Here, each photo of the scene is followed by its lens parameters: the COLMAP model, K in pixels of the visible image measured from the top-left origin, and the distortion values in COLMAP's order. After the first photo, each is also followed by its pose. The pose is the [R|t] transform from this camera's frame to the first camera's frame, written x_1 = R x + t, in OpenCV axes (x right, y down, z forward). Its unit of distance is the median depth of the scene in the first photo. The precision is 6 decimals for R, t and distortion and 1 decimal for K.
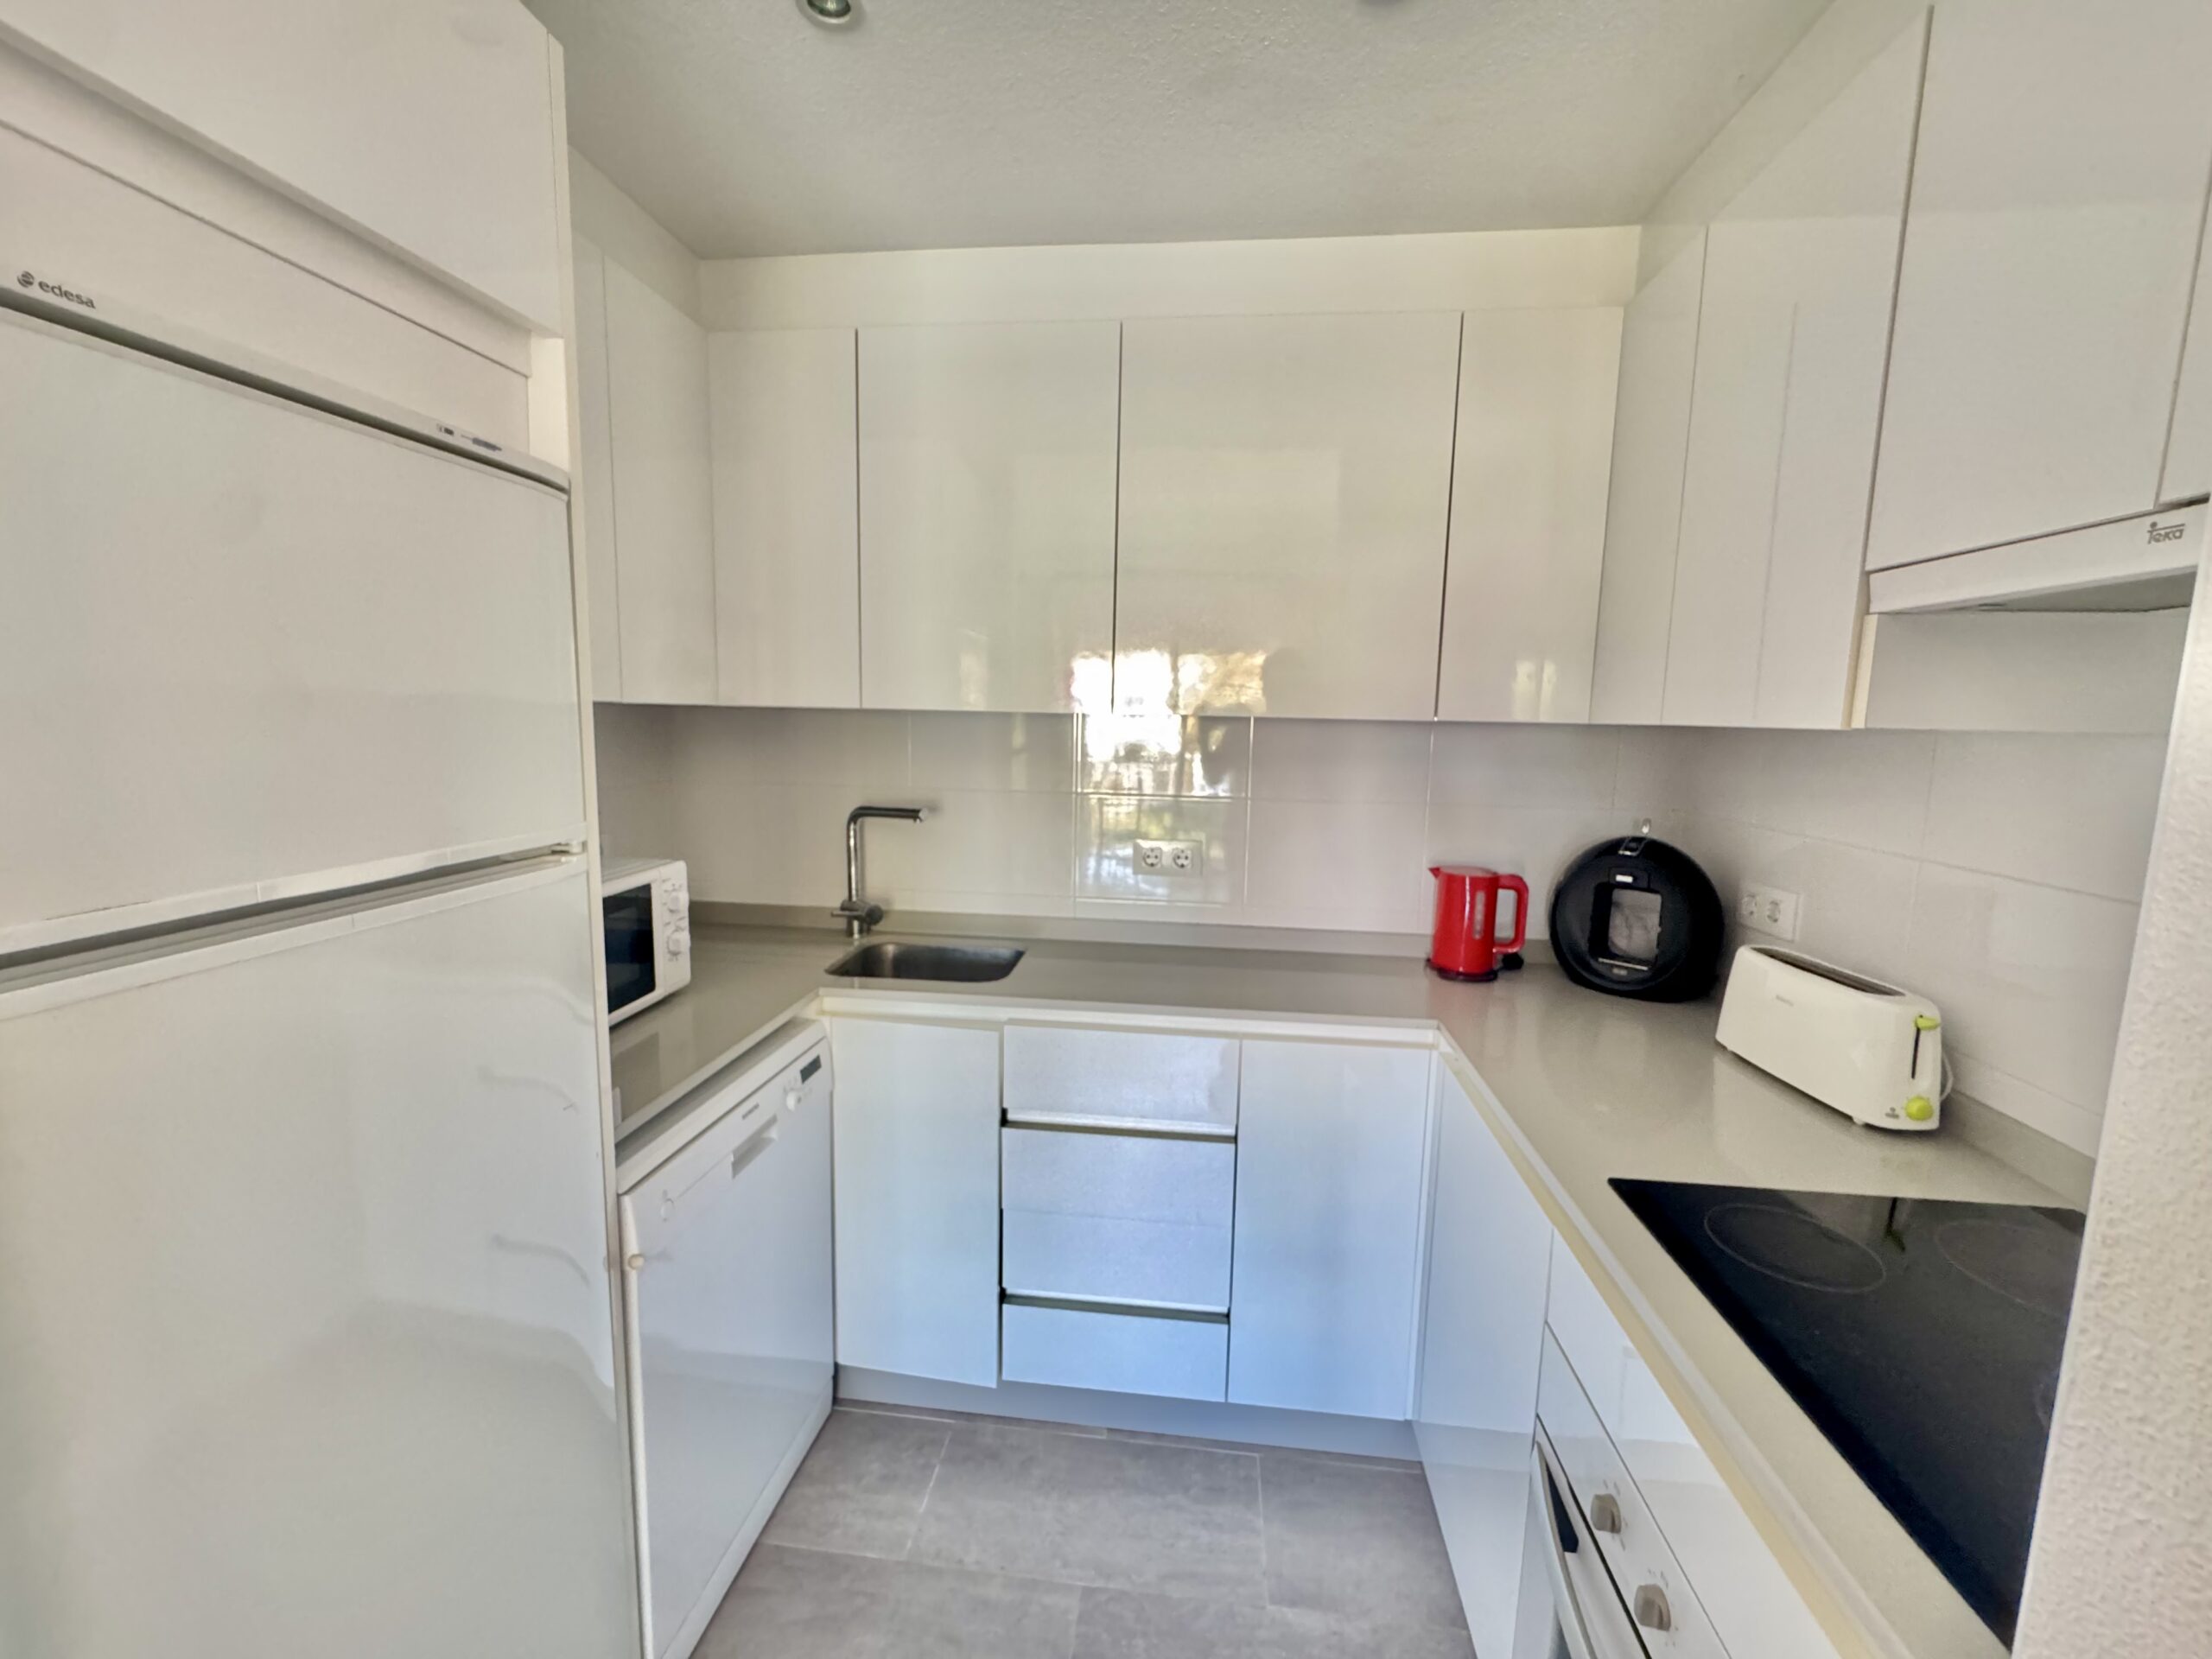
lens RADIAL K [[880.5, 0, 1112.8], [0, 880.5, 818.1], [0, 0, 1]] dist [-0.001339, -0.000497]
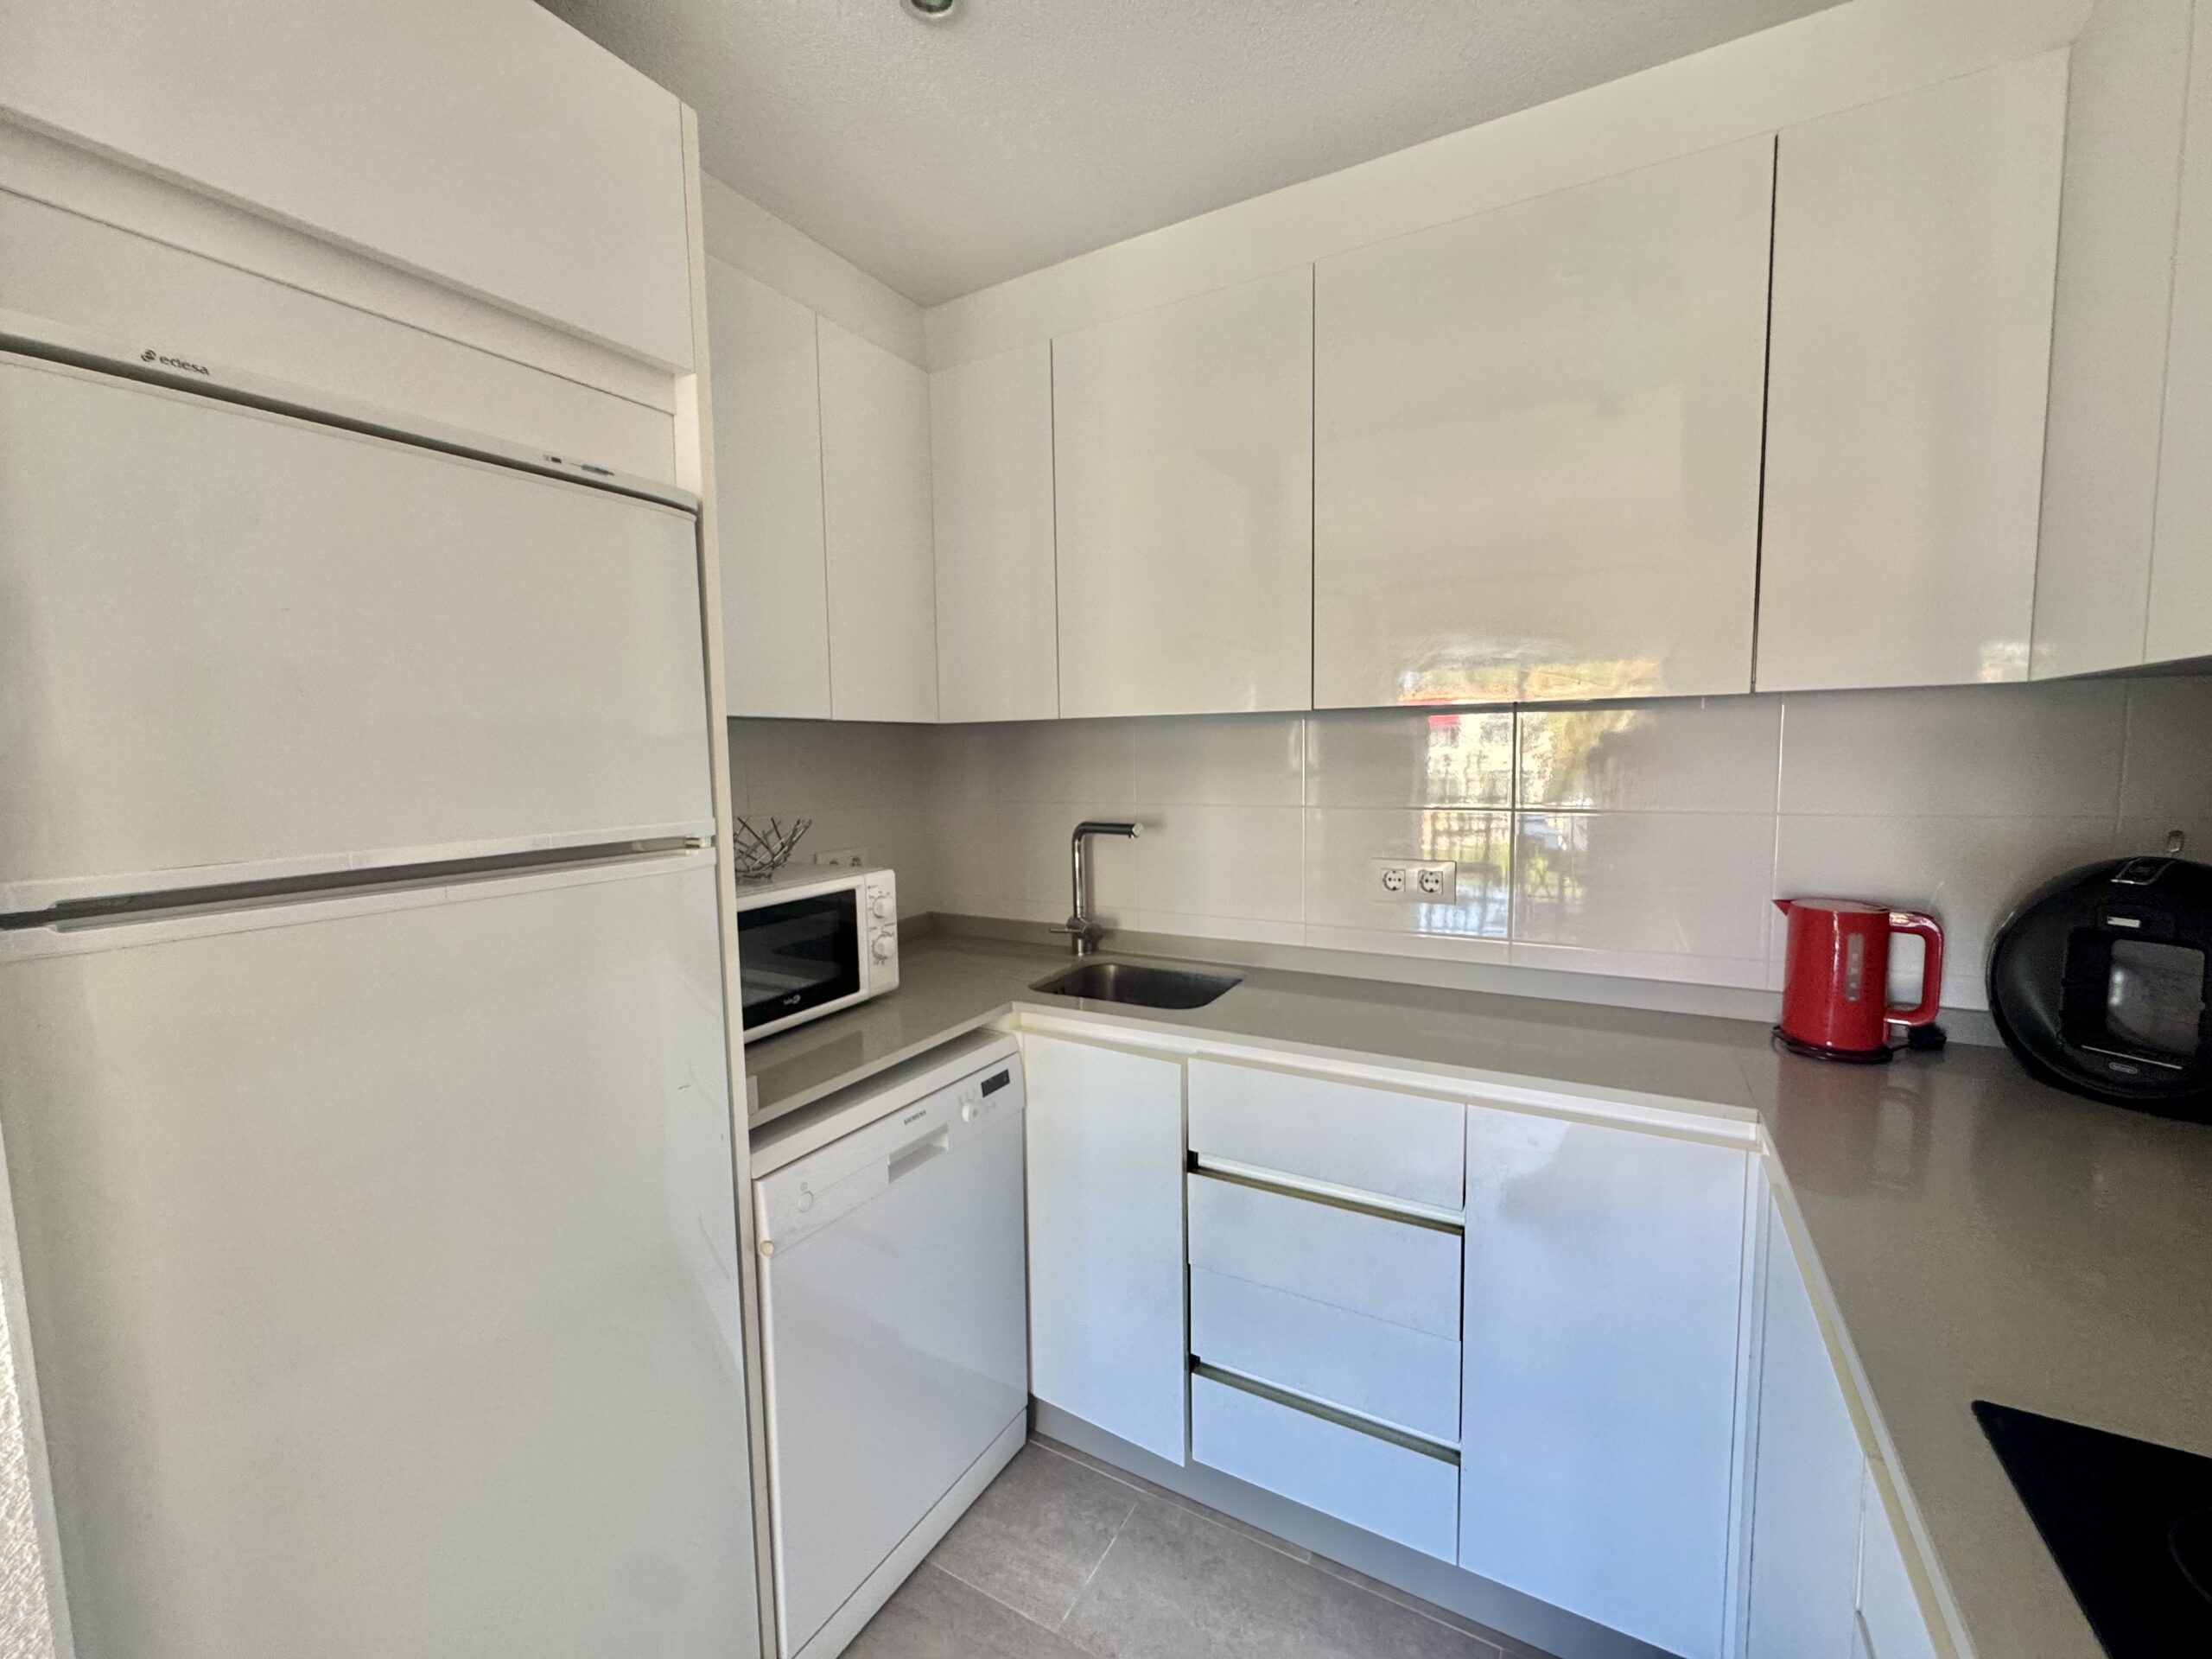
lens RADIAL K [[880.5, 0, 1122.2], [0, 880.5, 822.0], [0, 0, 1]] dist [-0.001339, -0.000497]
pose [[0.921014, -0.006411, -0.389477, 0.167449], [-0.008613, 0.999285, -0.036817, 0.027033], [0.389434, 0.037263, 0.920300, 0.132152]]
